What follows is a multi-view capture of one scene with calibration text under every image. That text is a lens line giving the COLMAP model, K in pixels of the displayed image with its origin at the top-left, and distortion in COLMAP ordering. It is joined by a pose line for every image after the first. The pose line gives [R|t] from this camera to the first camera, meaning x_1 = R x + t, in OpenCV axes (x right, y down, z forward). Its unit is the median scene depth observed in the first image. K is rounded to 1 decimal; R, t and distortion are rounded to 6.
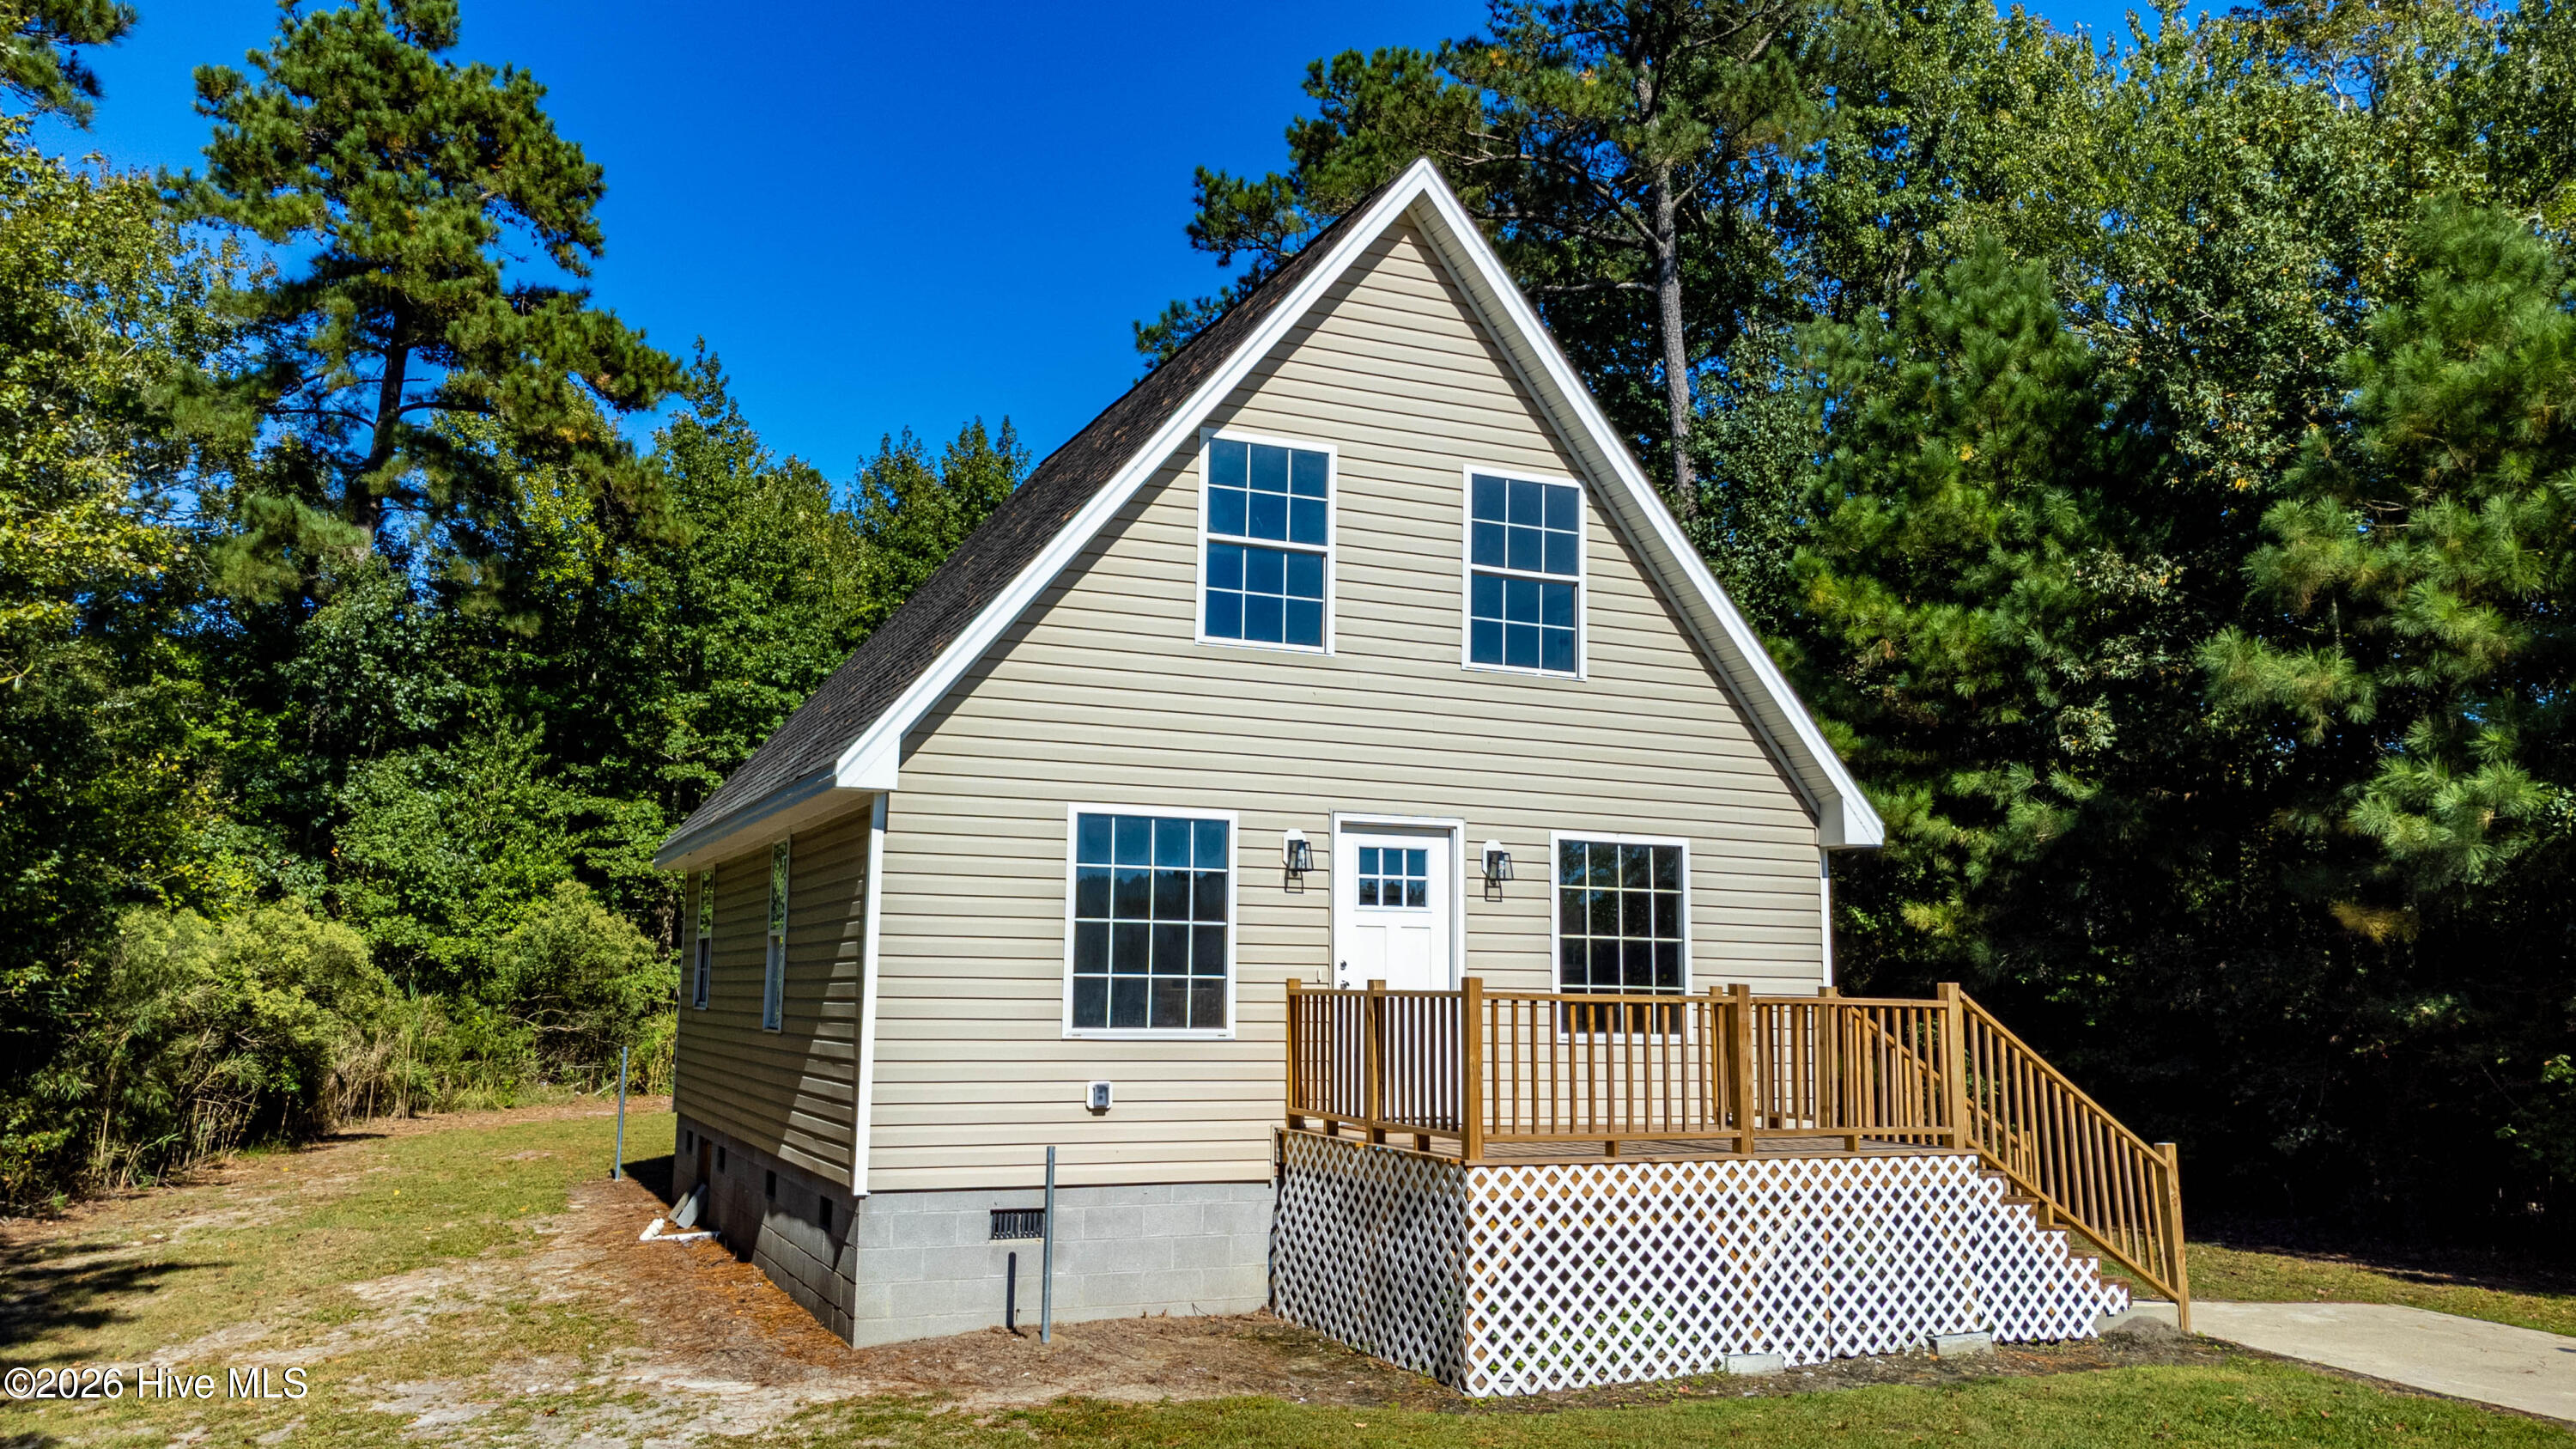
lens RADIAL K [[1932.5, 0, 1269.1], [0, 1932.5, 724.8], [0, 0, 1]] dist [0.027940, -0.006997]
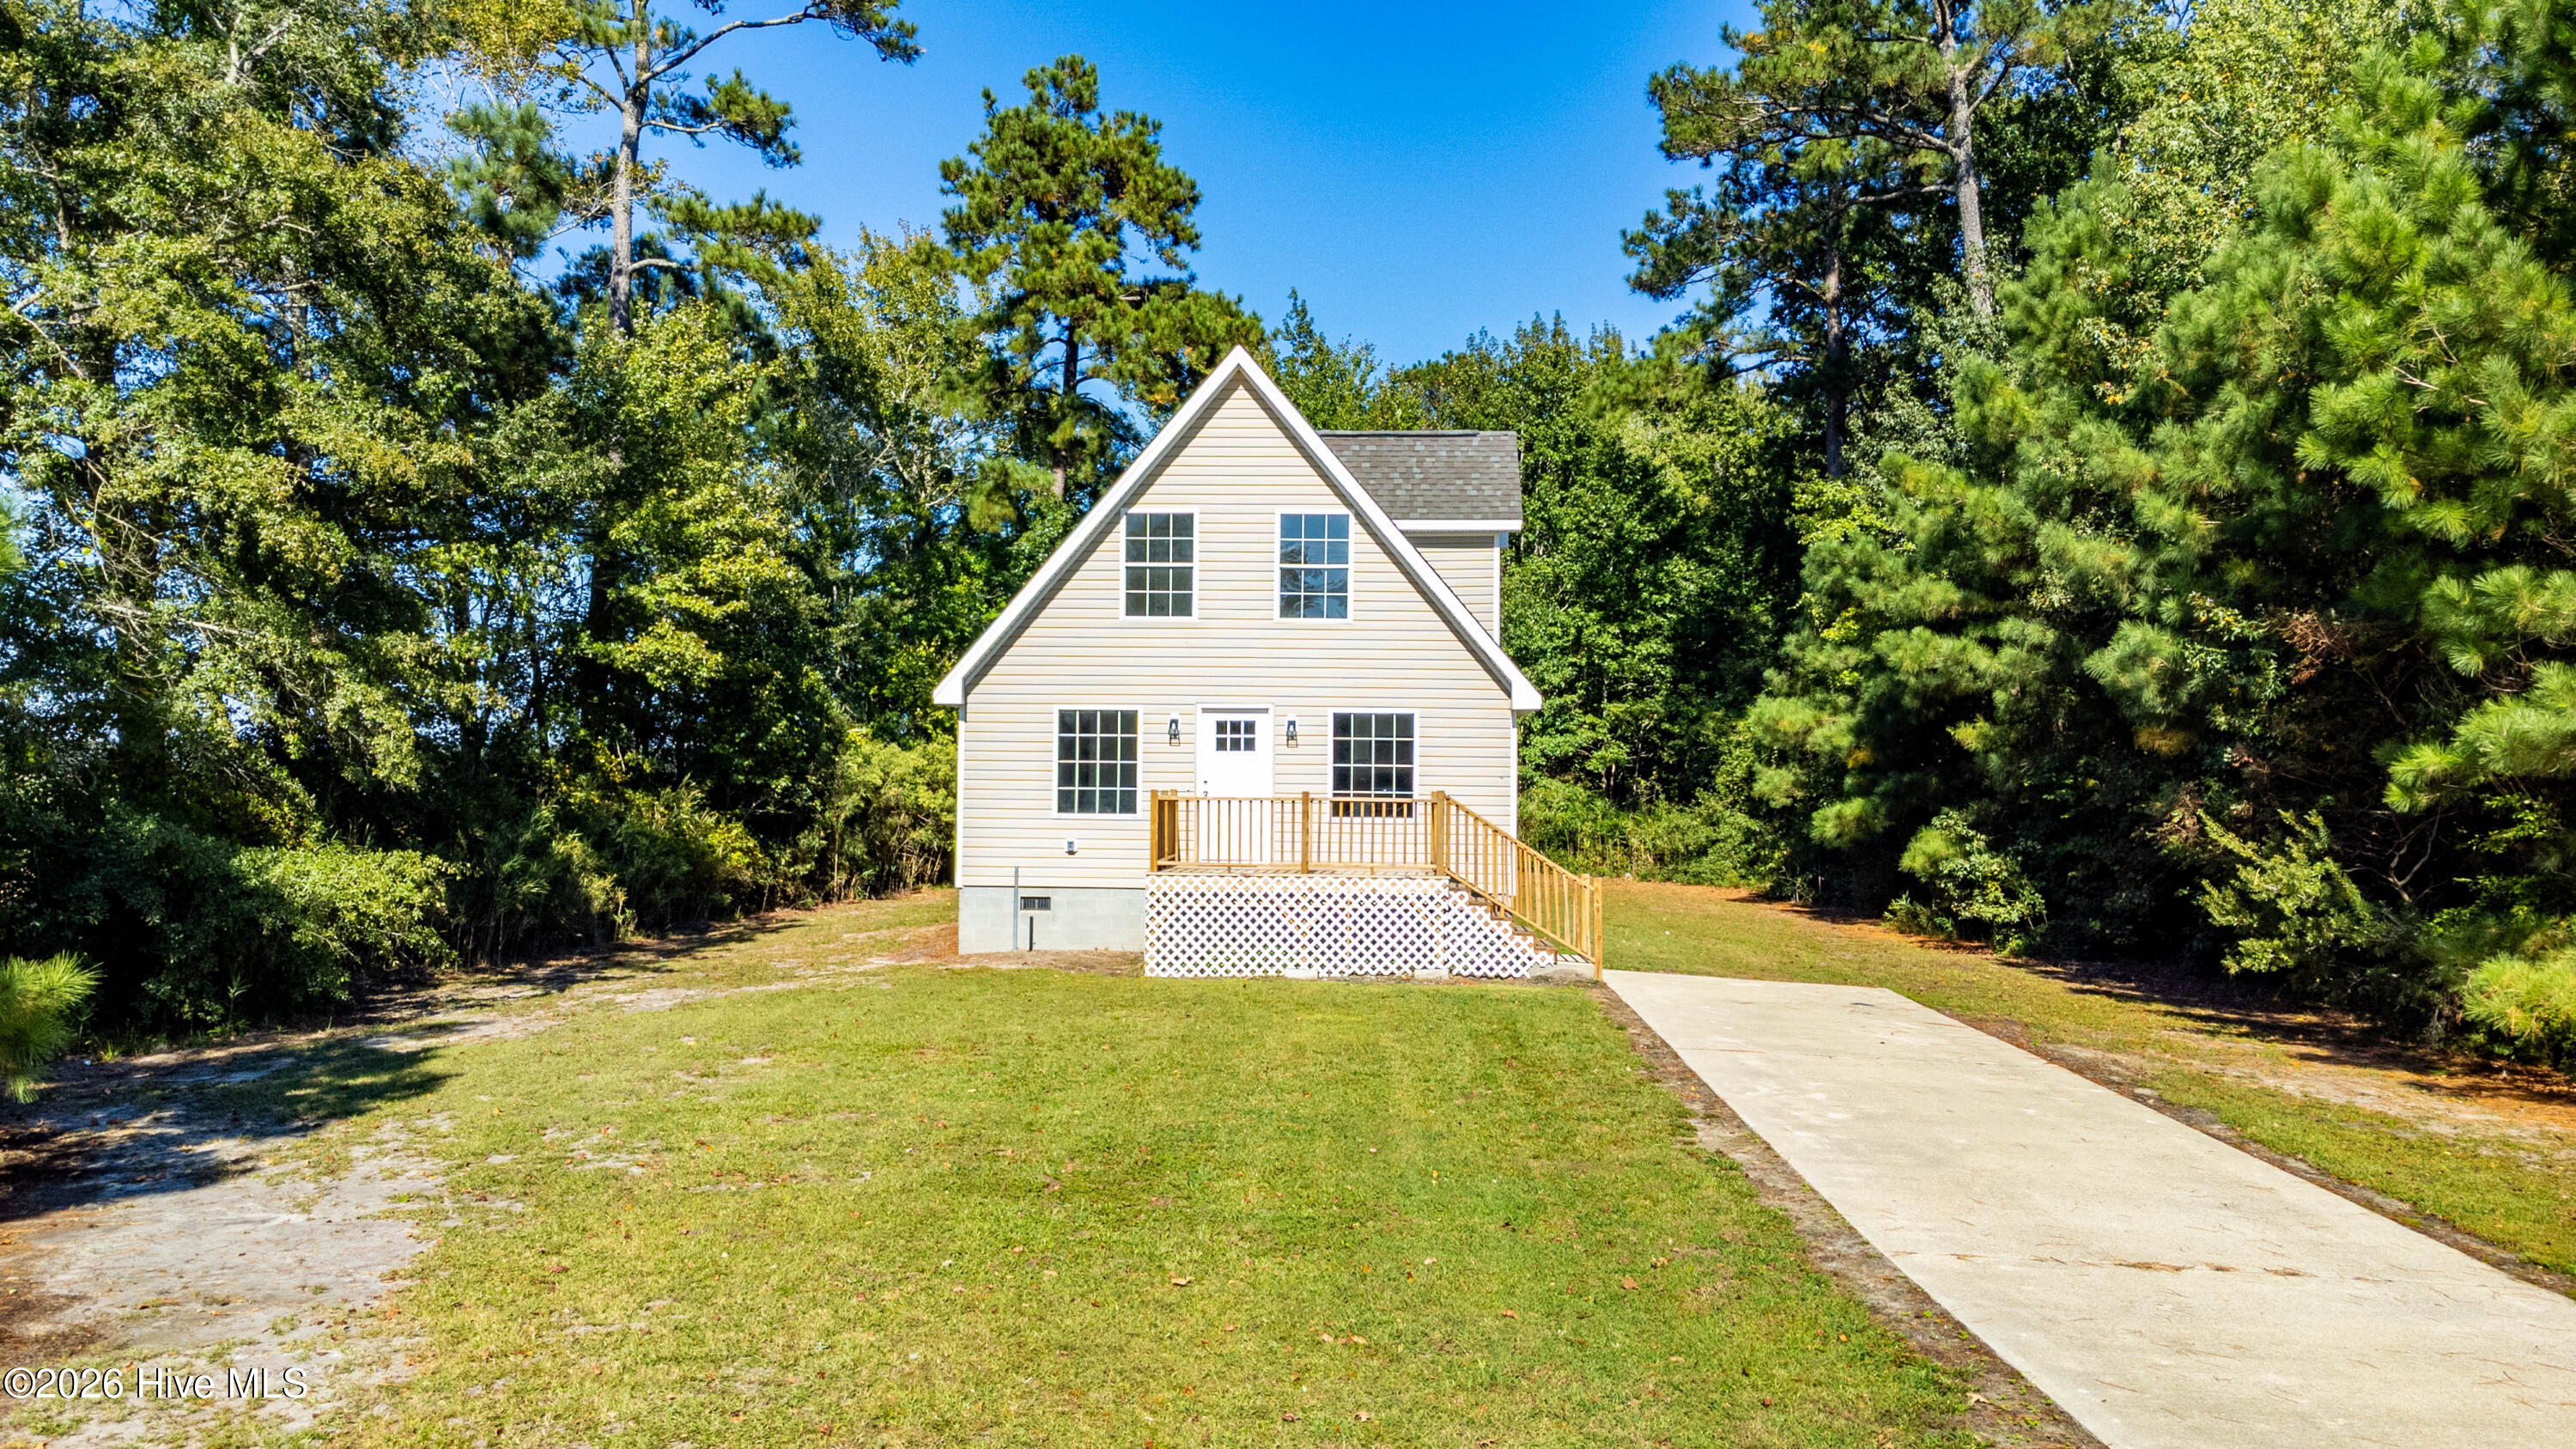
lens RADIAL K [[1942.3, 0, 1249.5], [0, 1942.3, 720.0], [0, 0, 1]] dist [0.032188, -0.005114]
pose [[0.891228, -0.017821, -0.453206, 0.923420], [0.063292, 0.994338, 0.085364, -0.096529], [0.449119, -0.104763, 0.887309, -0.672544]]
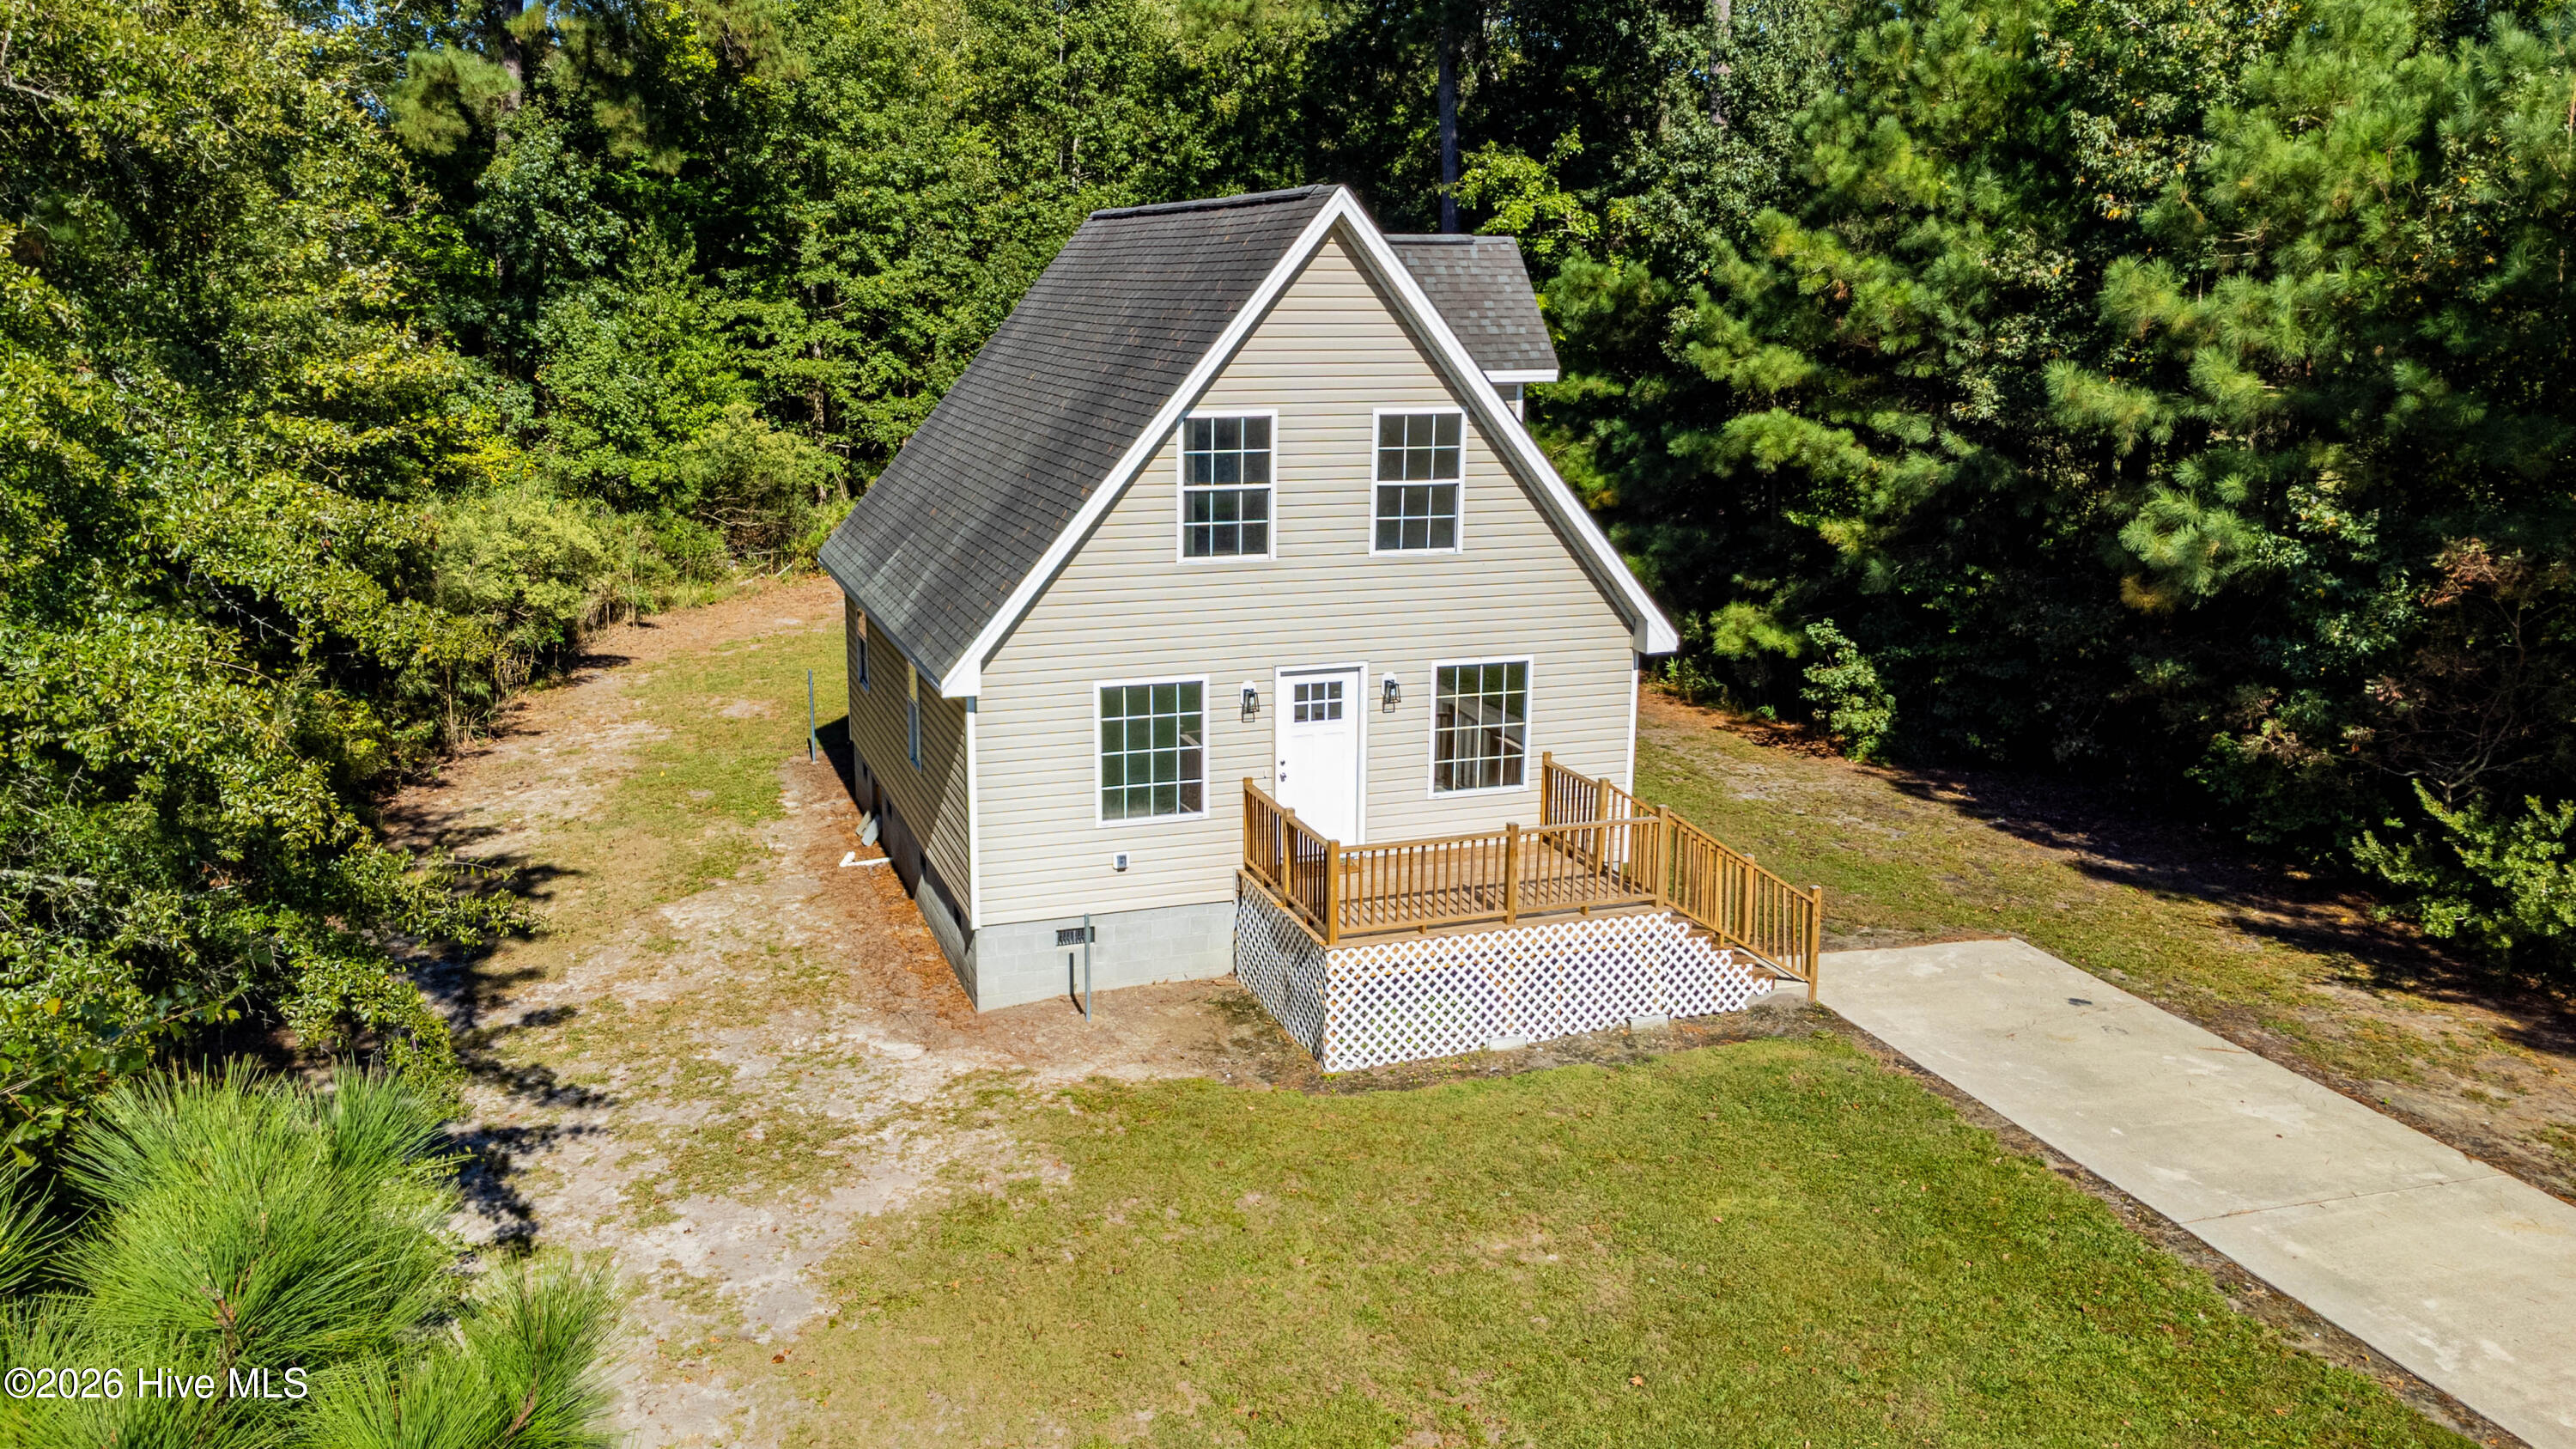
lens RADIAL K [[1942.5, 0, 1250.3], [0, 1942.5, 716.2], [0, 0, 1]] dist [0.058639, -0.087849]
pose [[0.996629, 0.011166, -0.081272, 0.131003], [0.018184, 0.935980, 0.351583, -0.427395], [0.079994, -0.351876, 0.932622, -0.391681]]
